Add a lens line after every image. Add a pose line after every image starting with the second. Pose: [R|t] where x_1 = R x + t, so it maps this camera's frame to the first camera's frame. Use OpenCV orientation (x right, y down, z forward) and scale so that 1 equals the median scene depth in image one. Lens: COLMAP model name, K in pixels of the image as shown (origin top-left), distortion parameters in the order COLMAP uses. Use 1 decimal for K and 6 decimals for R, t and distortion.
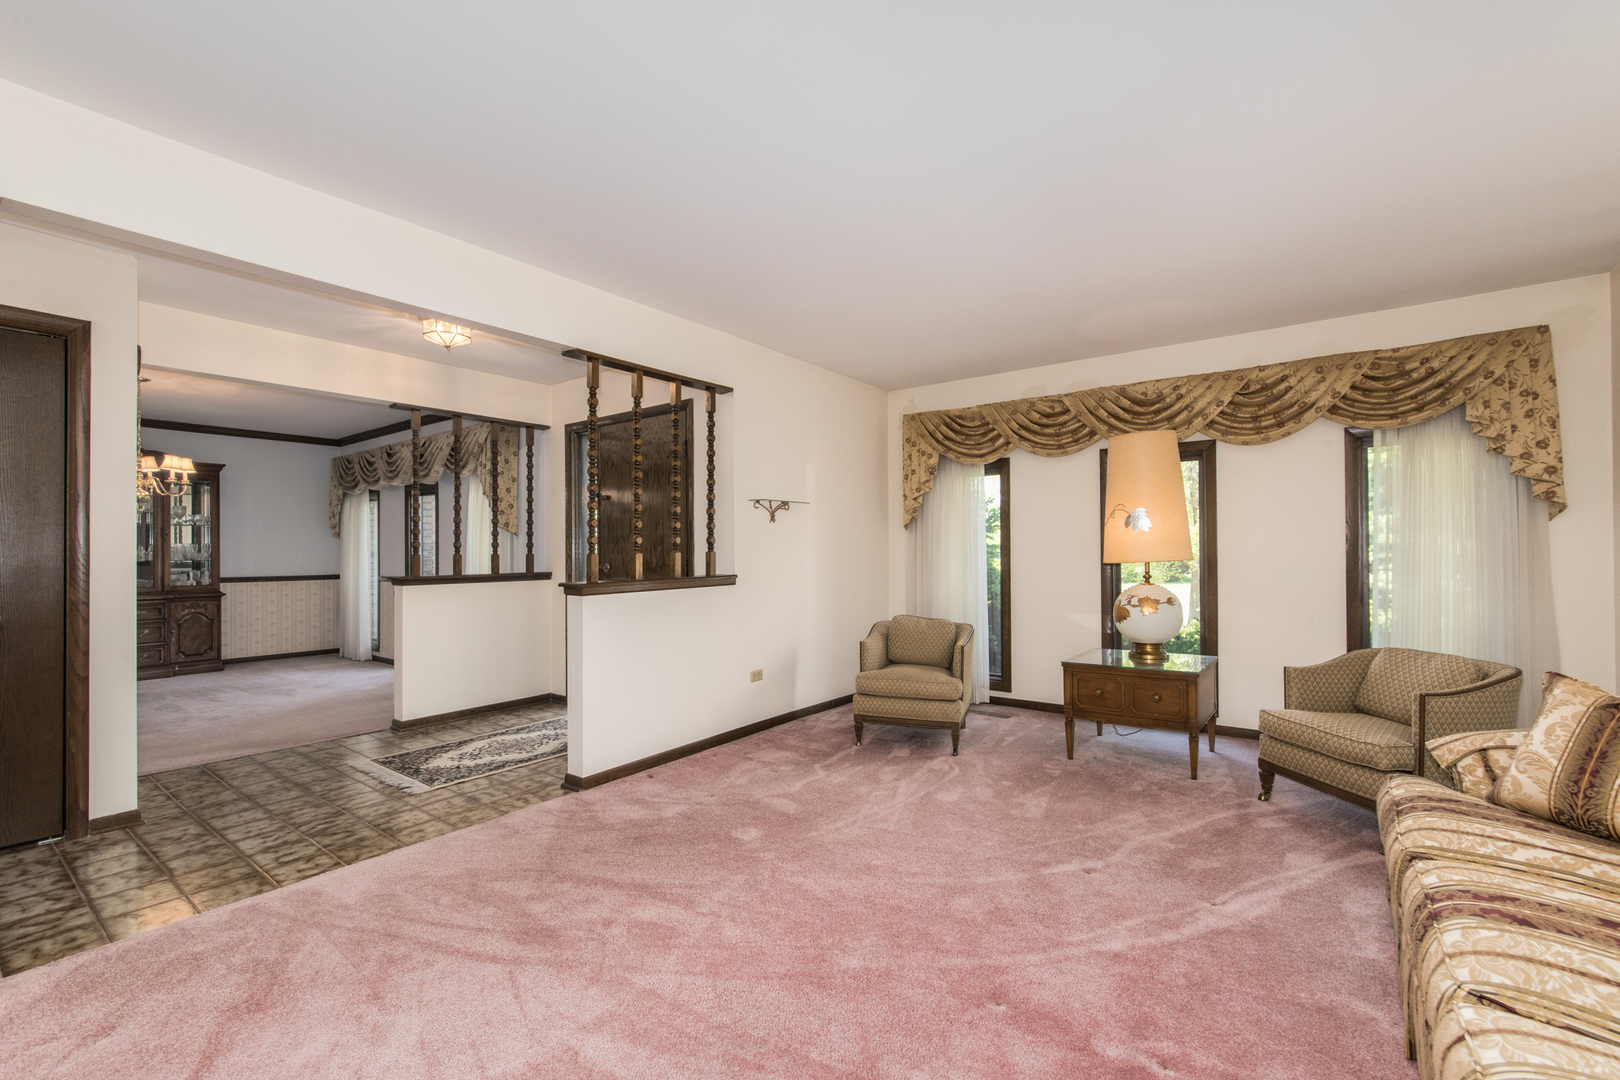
lens RADIAL K [[693.7, 0, 805.4], [0, 693.7, 545.9], [0, 0, 1]] dist [-0.002816, 0.002349]
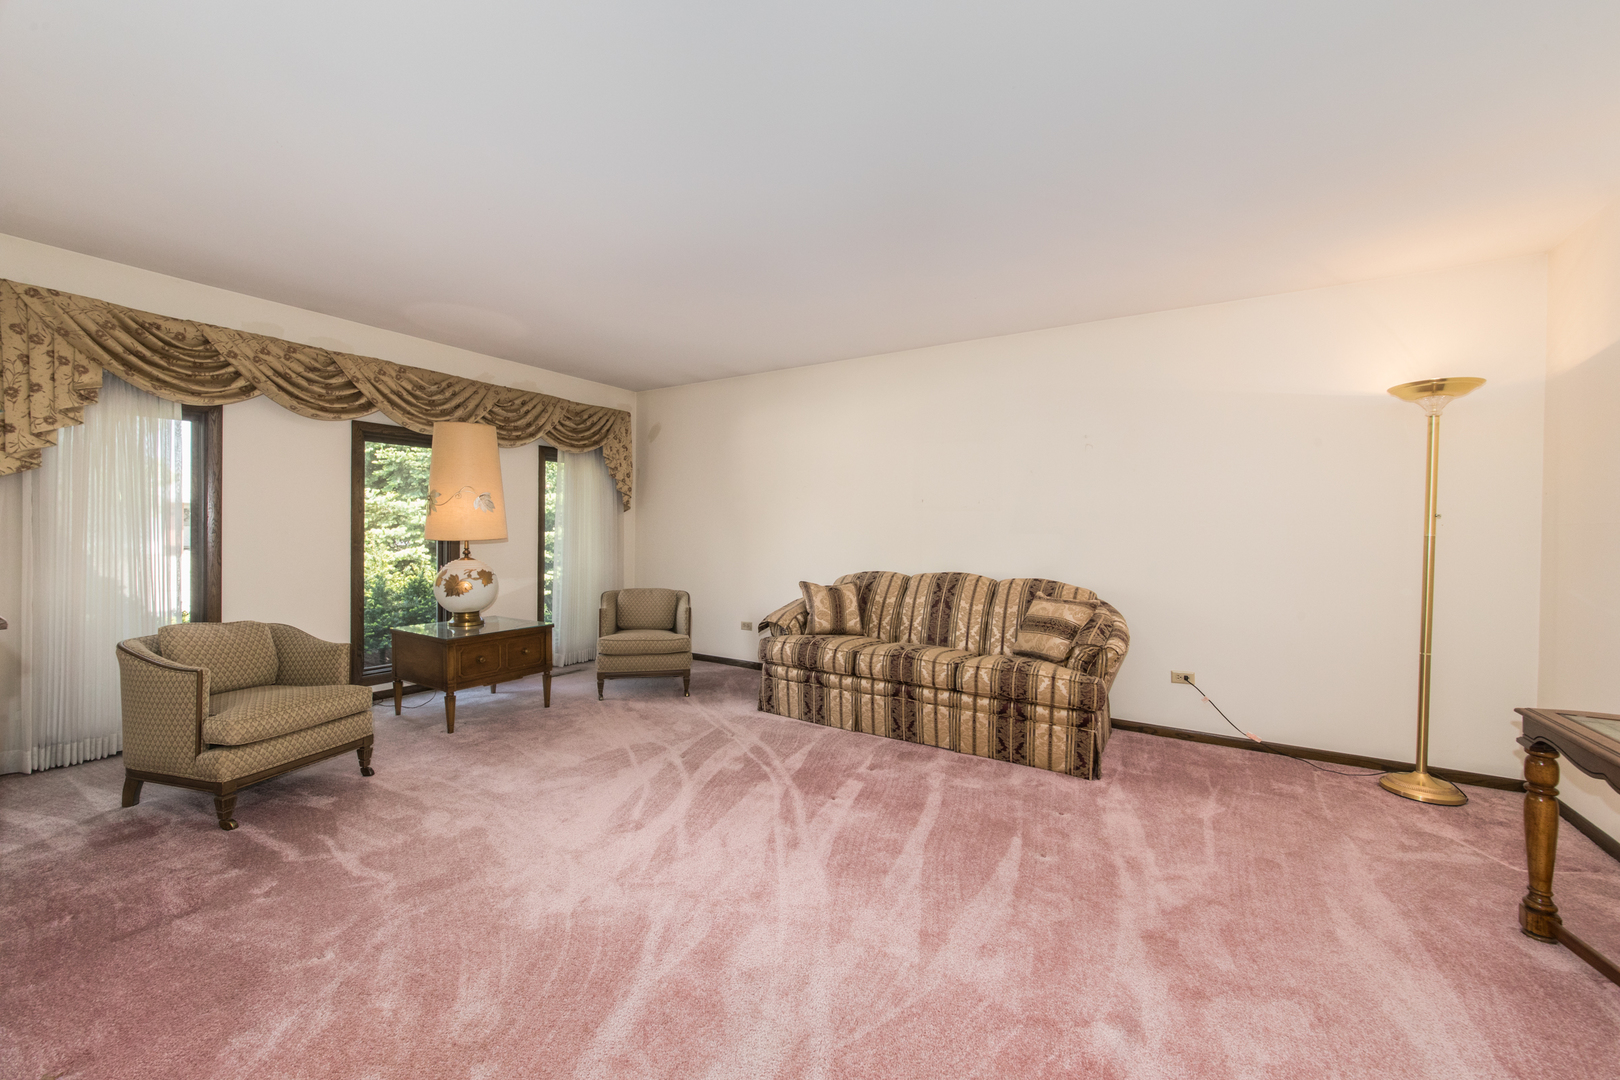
lens RADIAL K [[649.9, 0, 808.2], [0, 649.9, 538.5], [0, 0, 1]] dist [0.001554, -0.000092]
pose [[-0.092798, -0.005235, 0.995671, -0.588858], [-0.018715, 0.999819, 0.003513, 0.007367], [-0.995509, -0.018308, -0.092879, 0.536567]]
